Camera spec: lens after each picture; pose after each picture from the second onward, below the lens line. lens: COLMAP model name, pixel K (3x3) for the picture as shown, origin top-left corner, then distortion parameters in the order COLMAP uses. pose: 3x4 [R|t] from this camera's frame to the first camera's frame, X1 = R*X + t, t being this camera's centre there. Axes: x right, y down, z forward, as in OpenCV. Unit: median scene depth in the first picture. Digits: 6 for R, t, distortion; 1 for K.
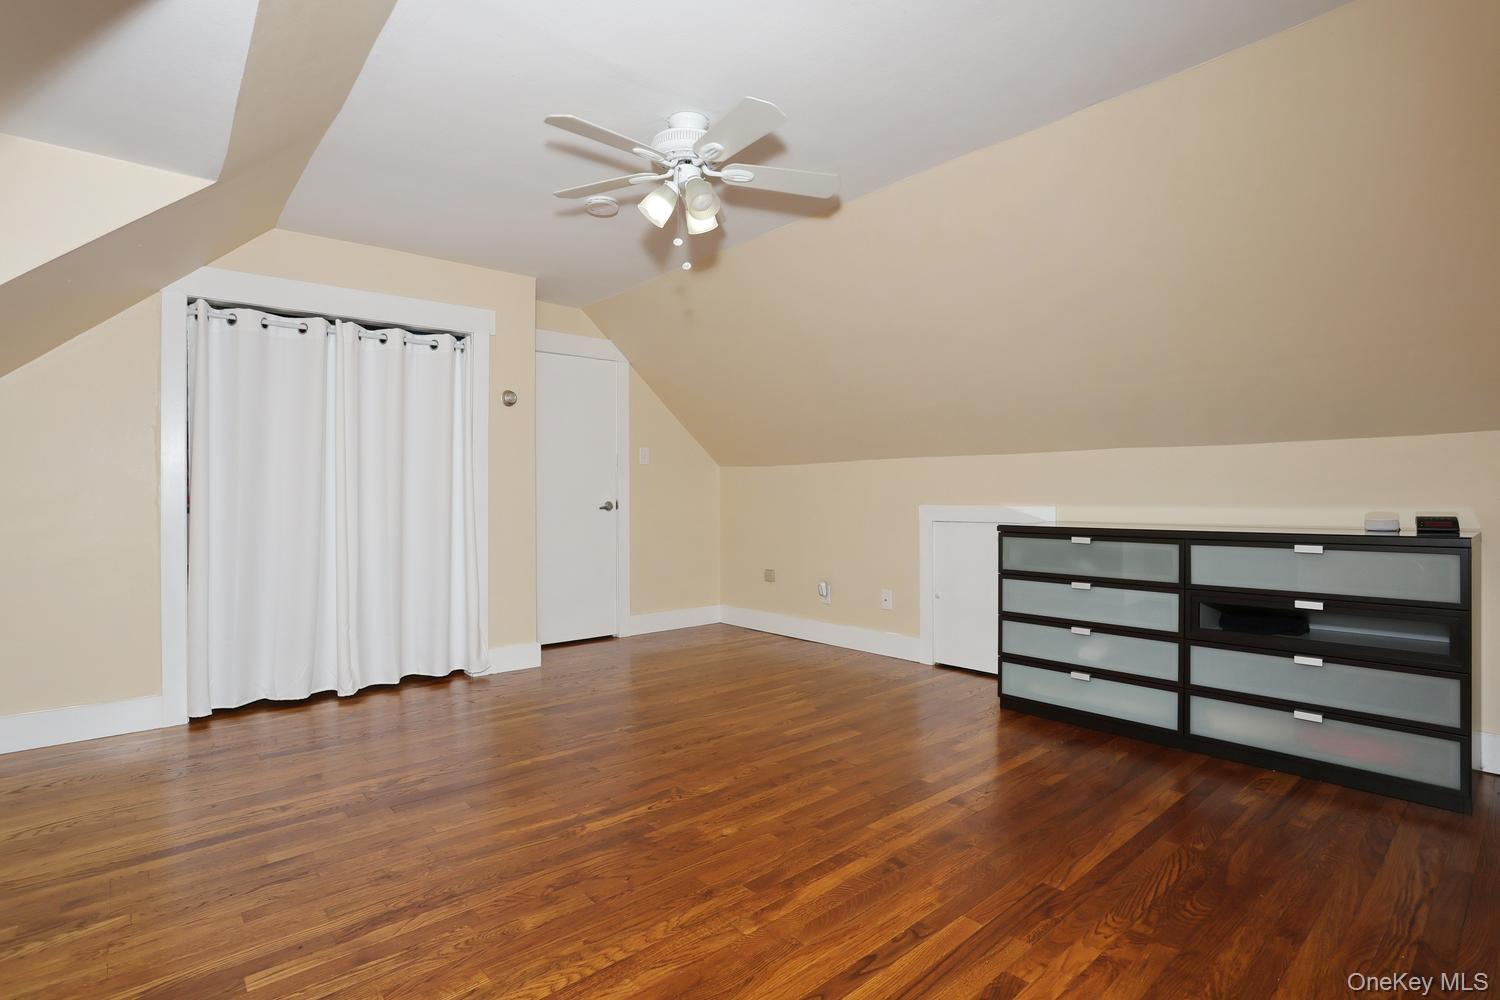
lens RADIAL K [[728.6, 0, 743.0], [0, 728.6, 496.8], [0, 0, 1]] dist [-0.076919, 0.032550]
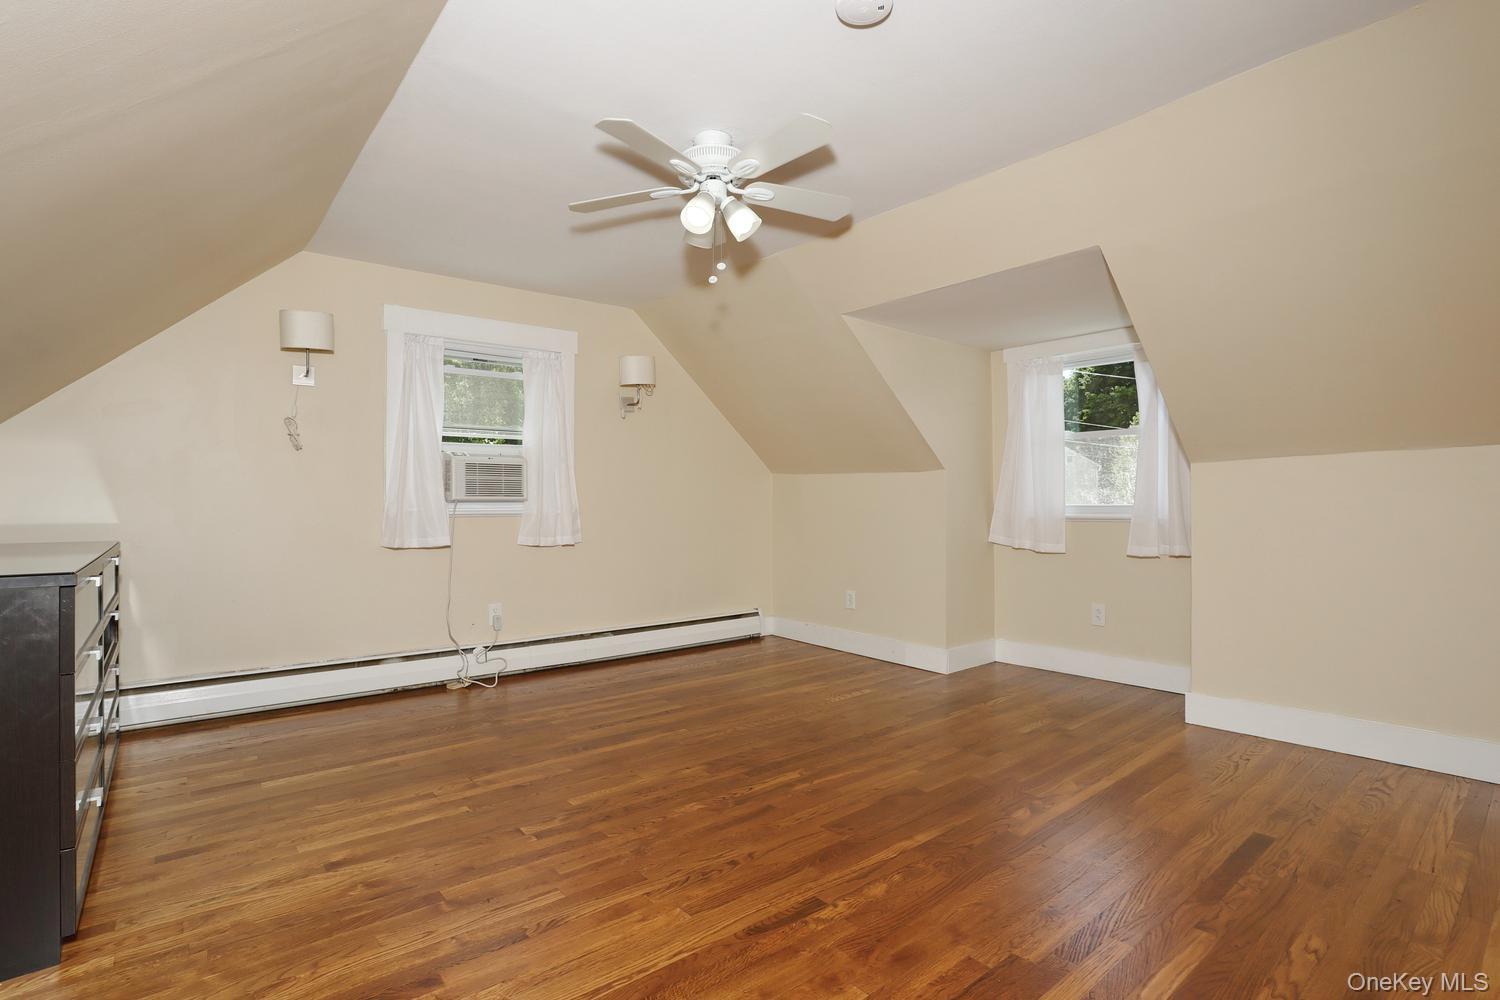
lens RADIAL K [[728.6, 0, 743.0], [0, 728.6, 496.8], [0, 0, 1]] dist [-0.076919, 0.032550]
pose [[-0.999698, 0.007936, 0.023262, -0.143650], [0.007775, 0.999945, -0.006996, -0.005889], [-0.023316, -0.006813, -0.999705, 2.053411]]
